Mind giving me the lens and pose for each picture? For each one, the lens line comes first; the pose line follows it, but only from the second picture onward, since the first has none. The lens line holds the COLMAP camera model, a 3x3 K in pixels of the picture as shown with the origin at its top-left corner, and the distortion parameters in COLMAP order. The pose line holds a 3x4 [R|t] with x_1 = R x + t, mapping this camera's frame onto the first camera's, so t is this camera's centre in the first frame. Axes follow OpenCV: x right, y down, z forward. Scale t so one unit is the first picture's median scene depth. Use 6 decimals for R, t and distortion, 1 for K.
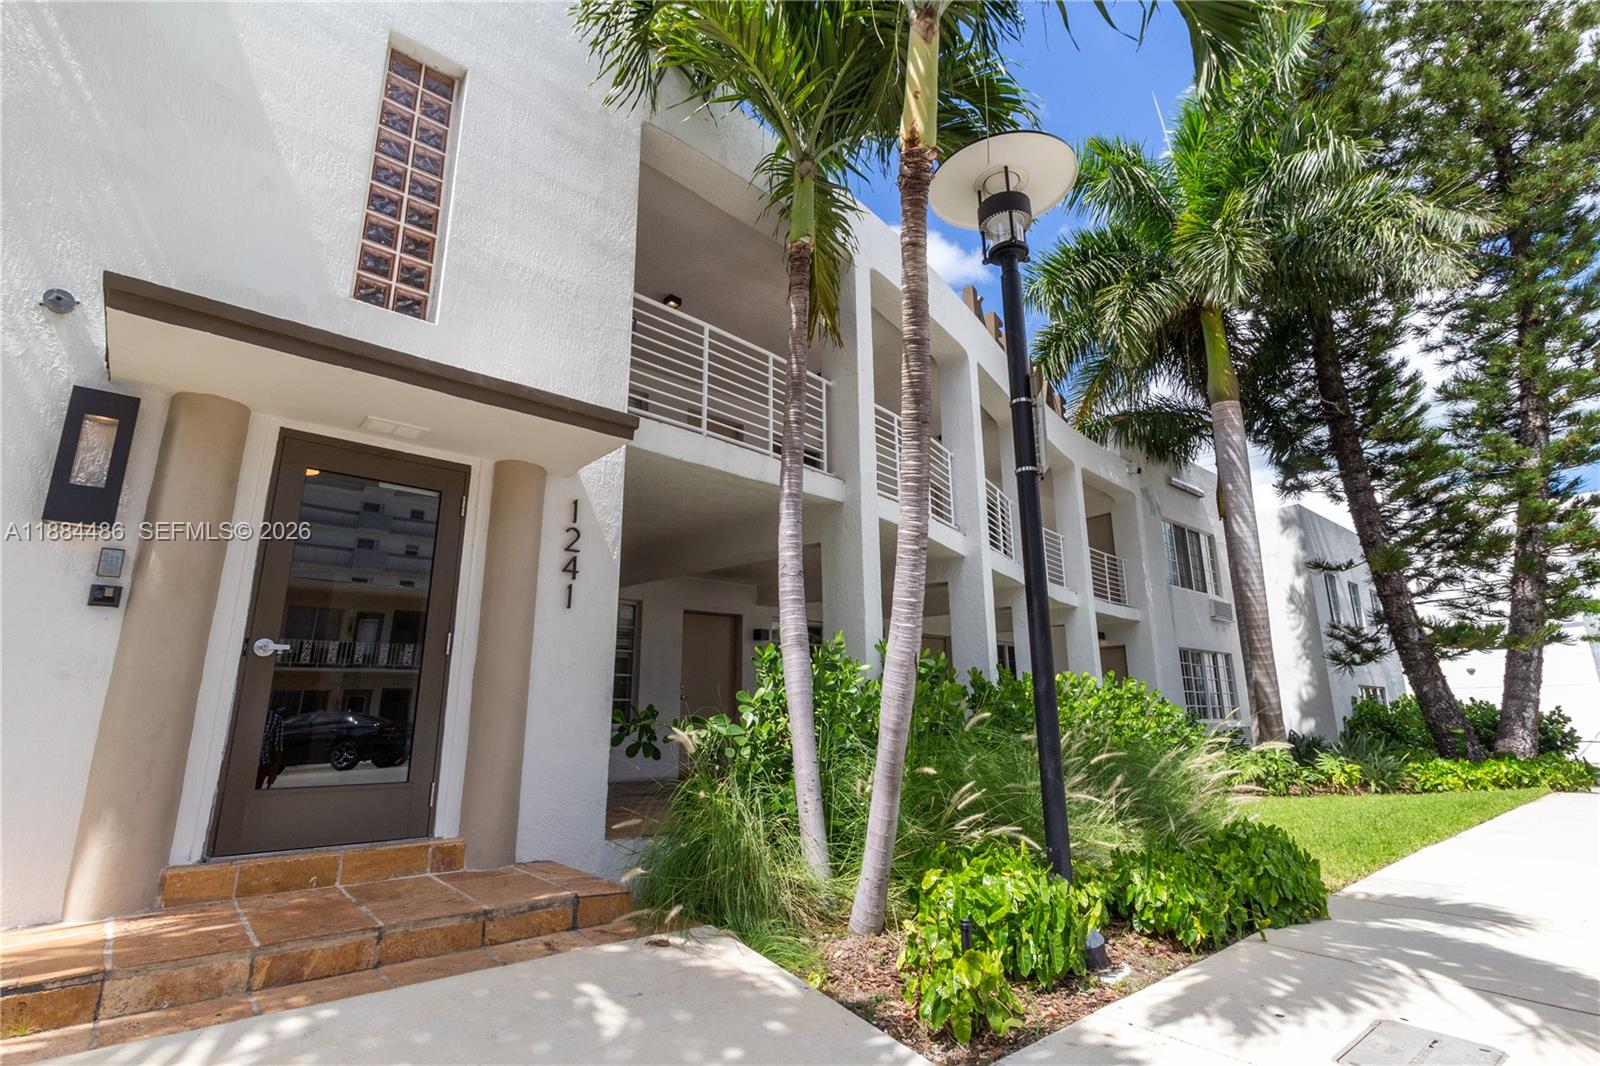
lens RADIAL K [[747.5, 0, 800.0], [0, 747.5, 533.0], [0, 0, 1]] dist [-0.000211, 0.000097]
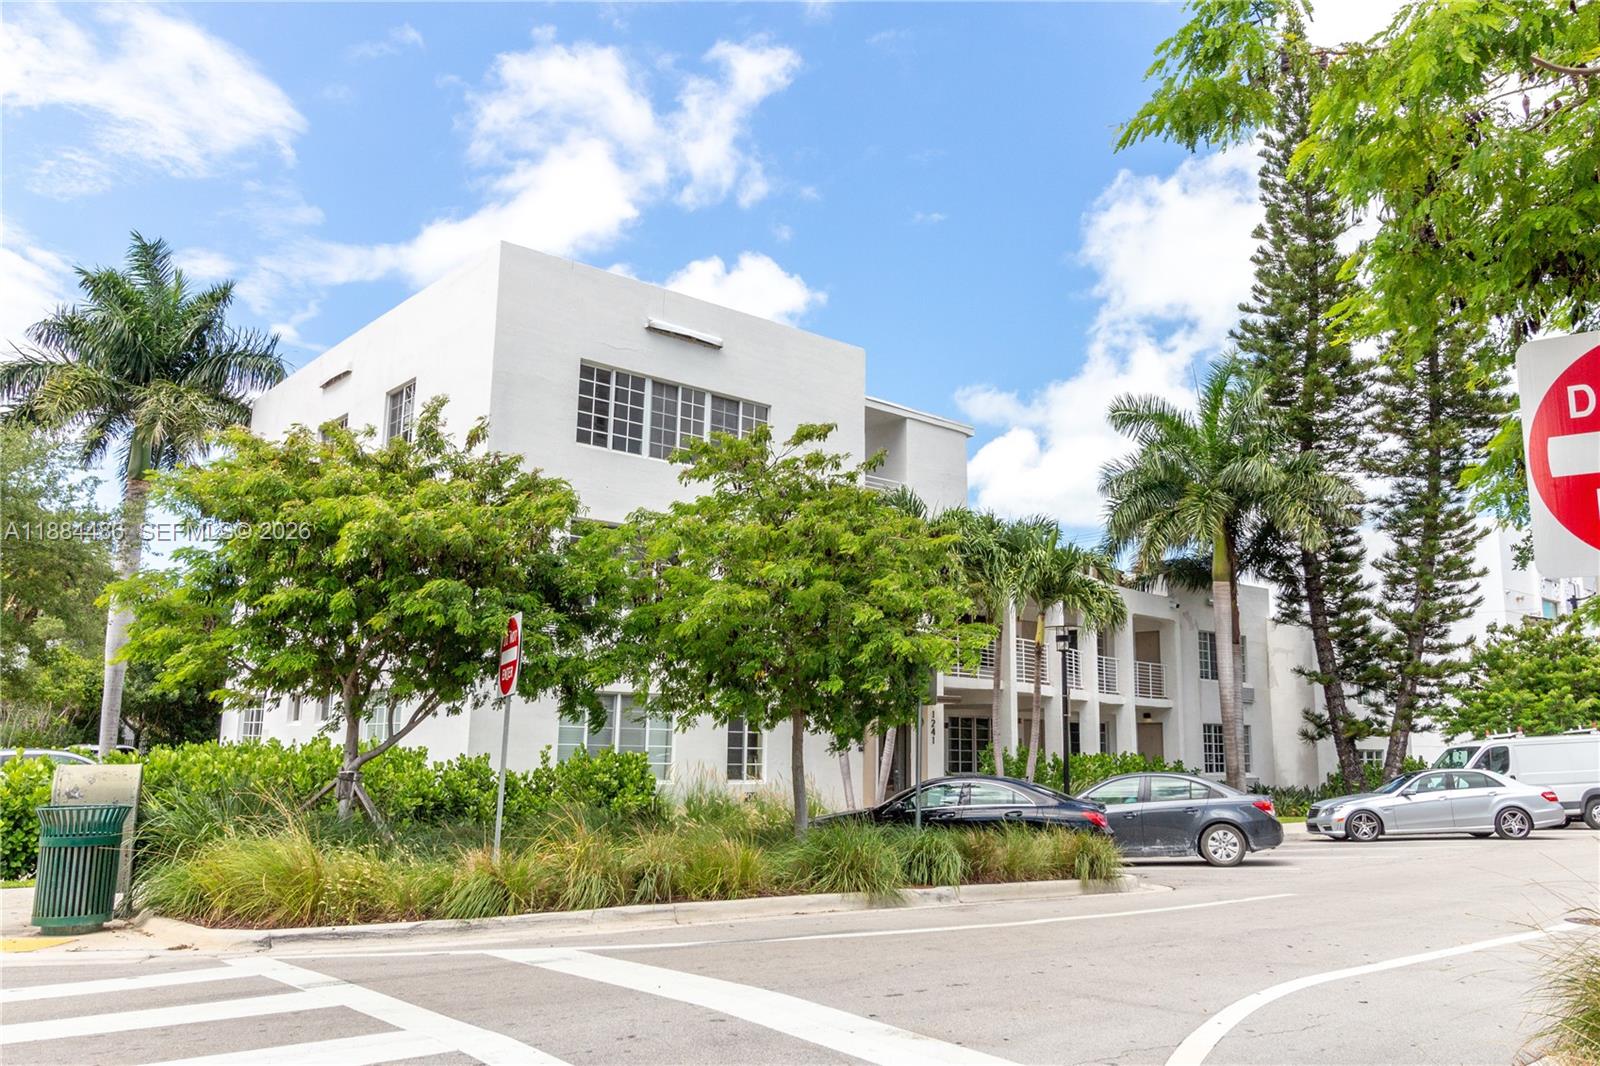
lens RADIAL K [[1245.1, 0, 800.0], [0, 1245.1, 533.0], [0, 0, 1]] dist [0.009320, 0.004401]
pose [[0.999687, 0.024845, 0.003094, -0.959009], [-0.025011, 0.996593, 0.078590, -1.294403], [-0.001131, -0.078642, 0.996902, -4.612857]]
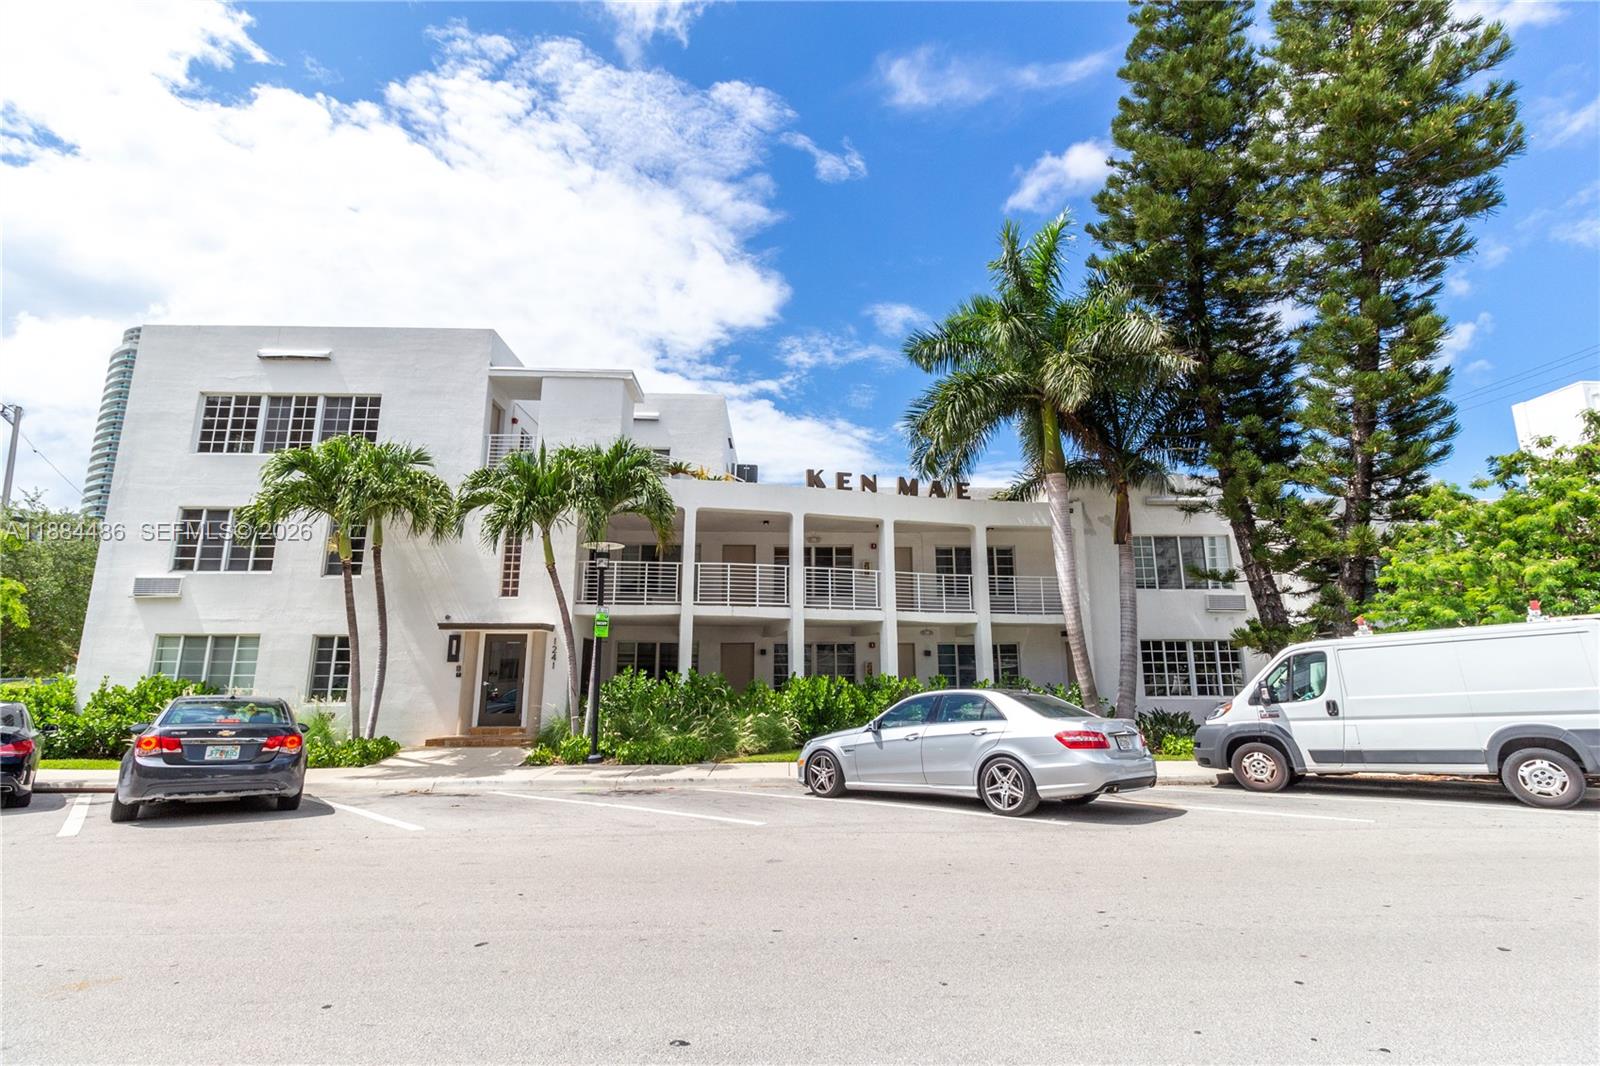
lens RADIAL K [[730.6, 0, 800.0], [0, 730.6, 533.0], [0, 0, 1]] dist [0.000977, 0.000125]
pose [[0.774465, -0.114744, -0.622123, 2.905753], [0.148520, 0.988906, 0.002497, -0.384207], [0.614935, -0.094332, 0.782915, -0.989022]]
